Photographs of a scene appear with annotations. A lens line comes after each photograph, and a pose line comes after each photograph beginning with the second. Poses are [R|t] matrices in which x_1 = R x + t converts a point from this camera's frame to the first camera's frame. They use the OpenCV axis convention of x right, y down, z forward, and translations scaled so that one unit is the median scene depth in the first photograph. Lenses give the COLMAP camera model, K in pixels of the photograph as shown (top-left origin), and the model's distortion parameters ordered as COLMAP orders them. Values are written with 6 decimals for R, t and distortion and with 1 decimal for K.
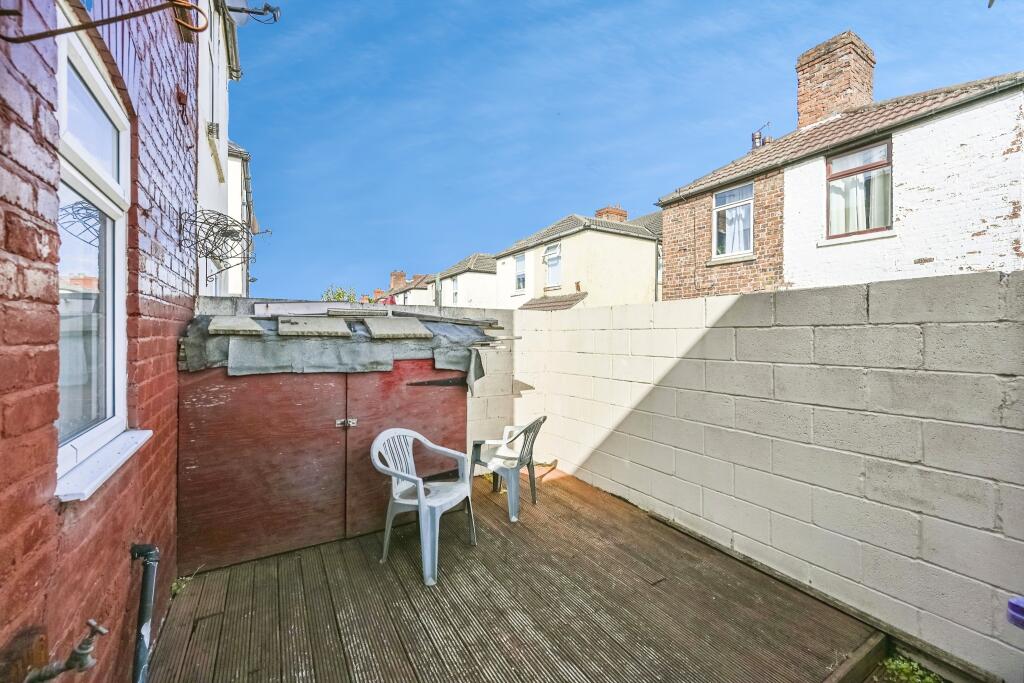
lens RADIAL K [[412.8, 0, 507.7], [0, 412.8, 331.7], [0, 0, 1]] dist [0.001065, 0.000109]
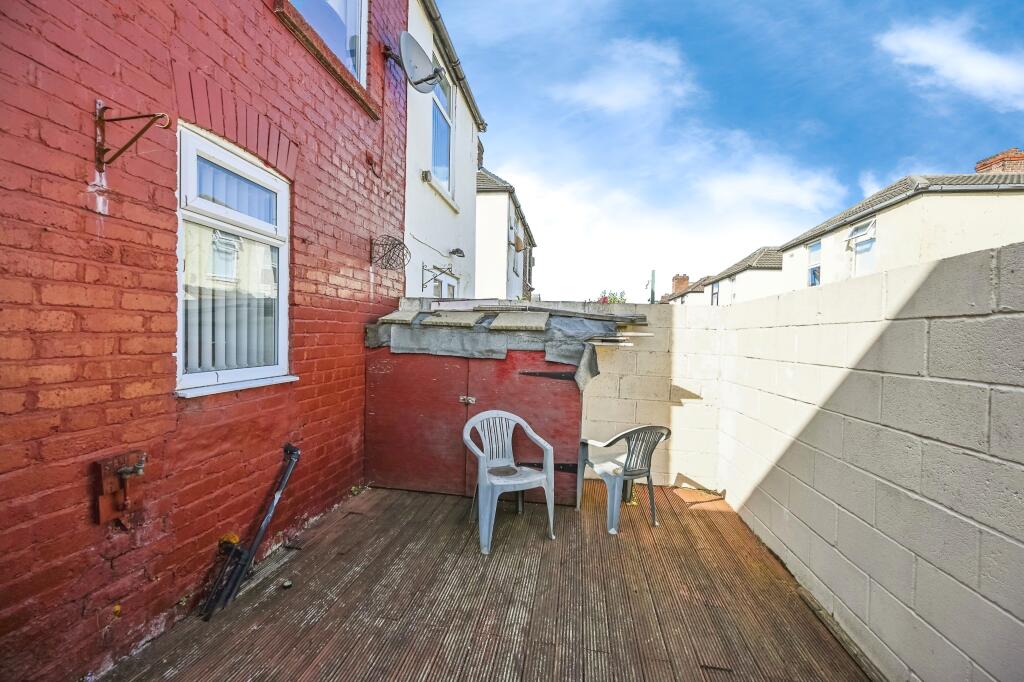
lens RADIAL K [[399.5, 0, 507.1], [0, 399.5, 341.4], [0, 0, 1]] dist [-0.001165, 0.000186]
pose [[0.765709, 0.036463, -0.642153, 0.400466], [-0.029753, 0.999331, 0.021266, 0.023430], [0.642499, 0.002823, 0.766281, 0.178798]]
